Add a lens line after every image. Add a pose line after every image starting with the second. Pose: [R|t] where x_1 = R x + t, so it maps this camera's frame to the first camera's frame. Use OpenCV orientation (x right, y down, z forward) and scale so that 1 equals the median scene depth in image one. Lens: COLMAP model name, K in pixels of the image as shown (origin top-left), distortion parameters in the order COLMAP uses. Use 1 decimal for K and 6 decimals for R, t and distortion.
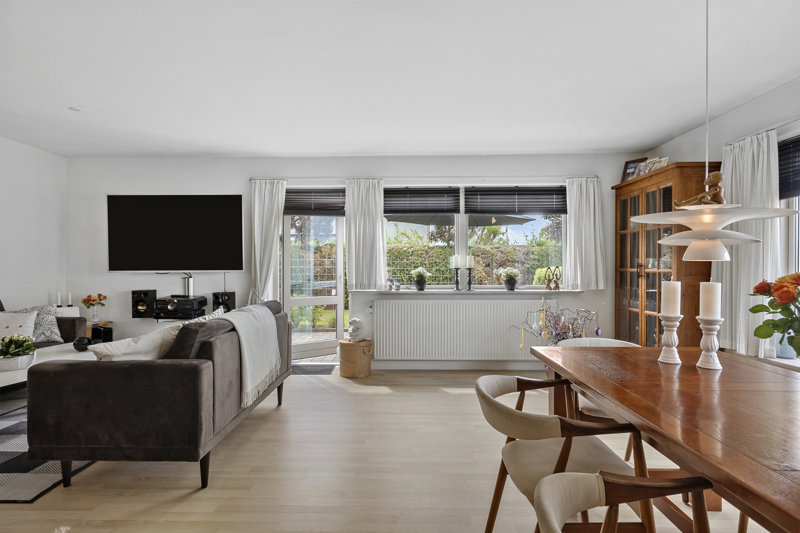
lens RADIAL K [[432.1, 0, 399.3], [0, 432.1, 272.1], [0, 0, 1]] dist [-0.004402, 0.000169]
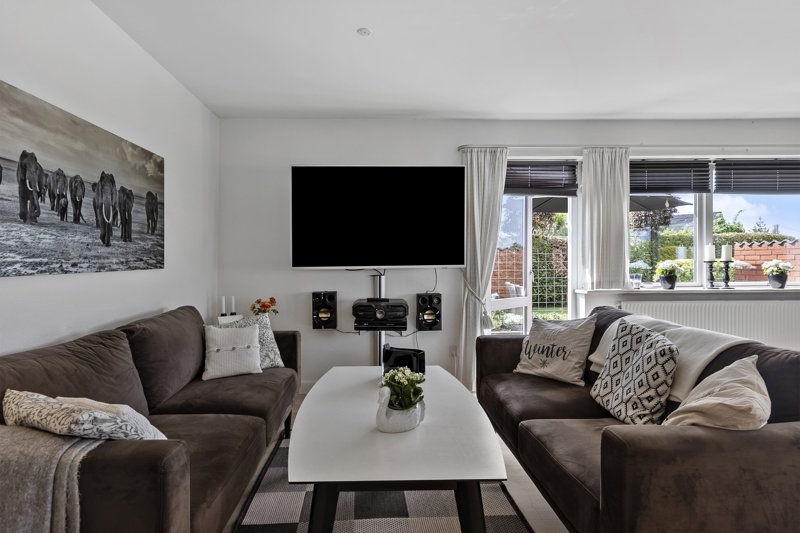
lens RADIAL K [[457.7, 0, 398.5], [0, 457.7, 264.1], [0, 0, 1]] dist [0.033320, 0.002766]
pose [[0.998229, -0.005783, 0.059199, -0.509778], [0.006060, 0.999972, -0.004500, -0.003100], [-0.059171, 0.004851, 0.998236, 0.181575]]
